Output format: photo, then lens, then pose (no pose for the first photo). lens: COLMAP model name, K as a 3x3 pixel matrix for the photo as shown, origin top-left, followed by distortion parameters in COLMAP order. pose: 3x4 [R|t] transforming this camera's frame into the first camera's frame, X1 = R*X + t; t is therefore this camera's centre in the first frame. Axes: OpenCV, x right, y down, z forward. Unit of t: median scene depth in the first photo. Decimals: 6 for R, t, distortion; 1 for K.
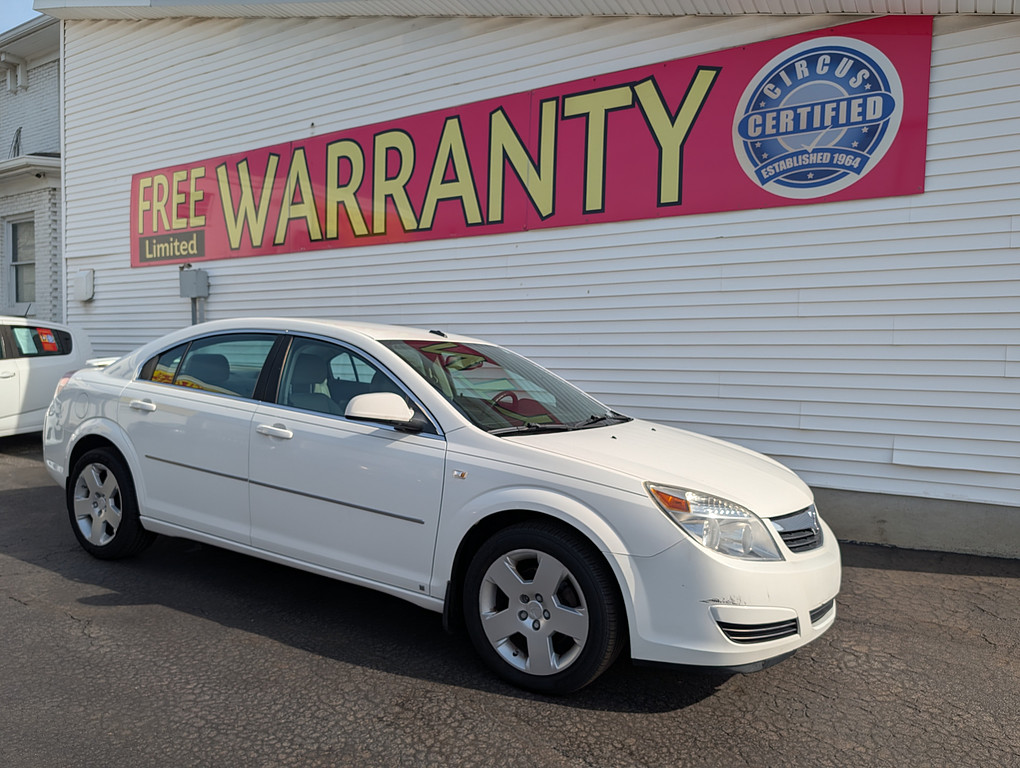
lens RADIAL K [[740.5, 0, 505.3], [0, 740.5, 387.4], [0, 0, 1]] dist [0.012148, -0.012218]
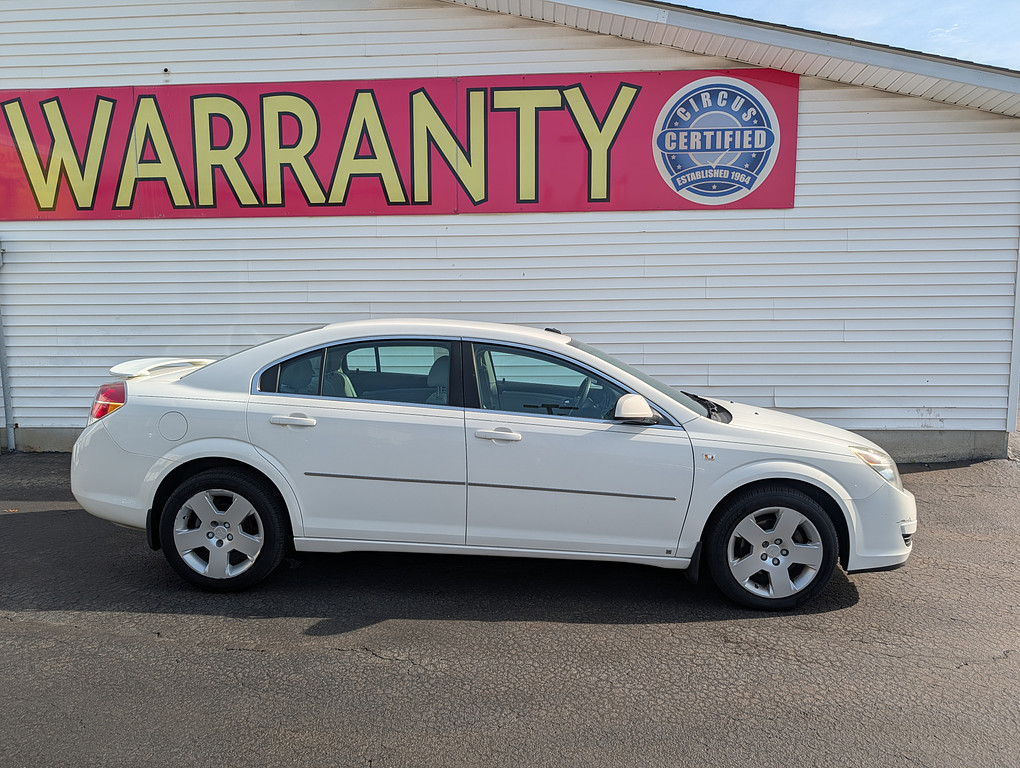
lens RADIAL K [[740.5, 0, 505.7], [0, 740.5, 383.6], [0, 0, 1]] dist [0.012148, -0.012218]
pose [[0.875396, -0.072879, 0.477881, -0.526684], [0.039173, 0.996014, 0.080139, -0.065555], [-0.481816, -0.051433, 0.874762, 0.044994]]
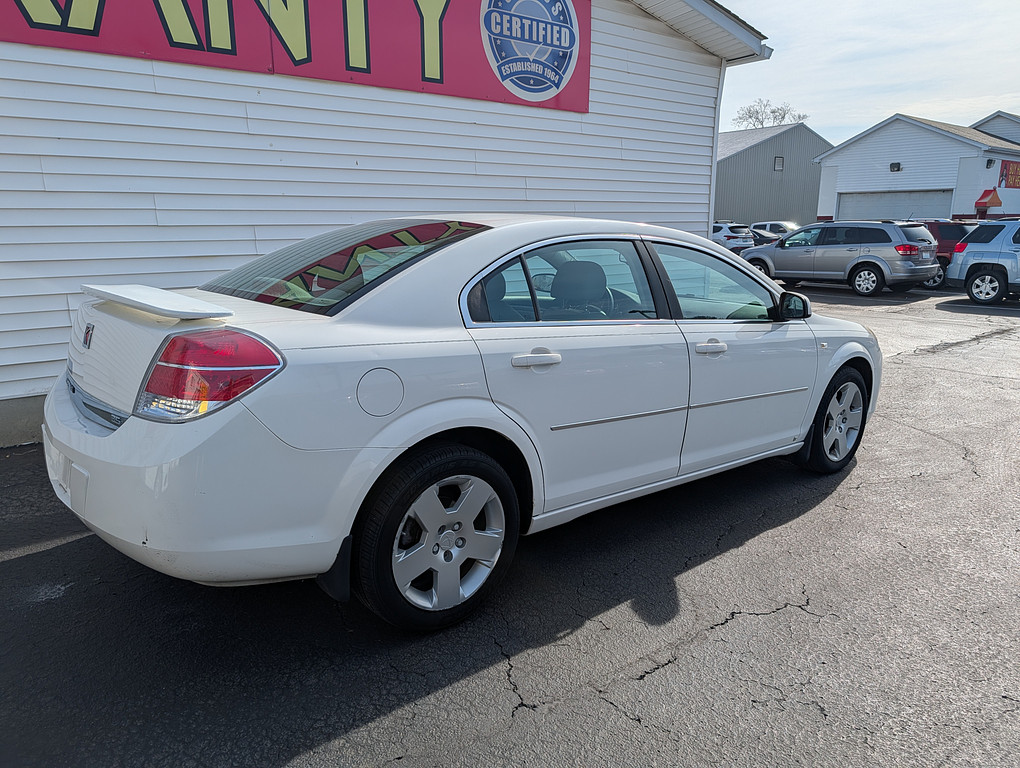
lens RADIAL K [[740.5, 0, 515.9], [0, 740.5, 390.3], [0, 0, 1]] dist [0.012148, -0.012218]
pose [[0.313313, -0.233449, 0.920509, -0.836216], [0.033175, 0.971413, 0.235067, -0.078435], [-0.949070, -0.043112, 0.312101, 0.614761]]
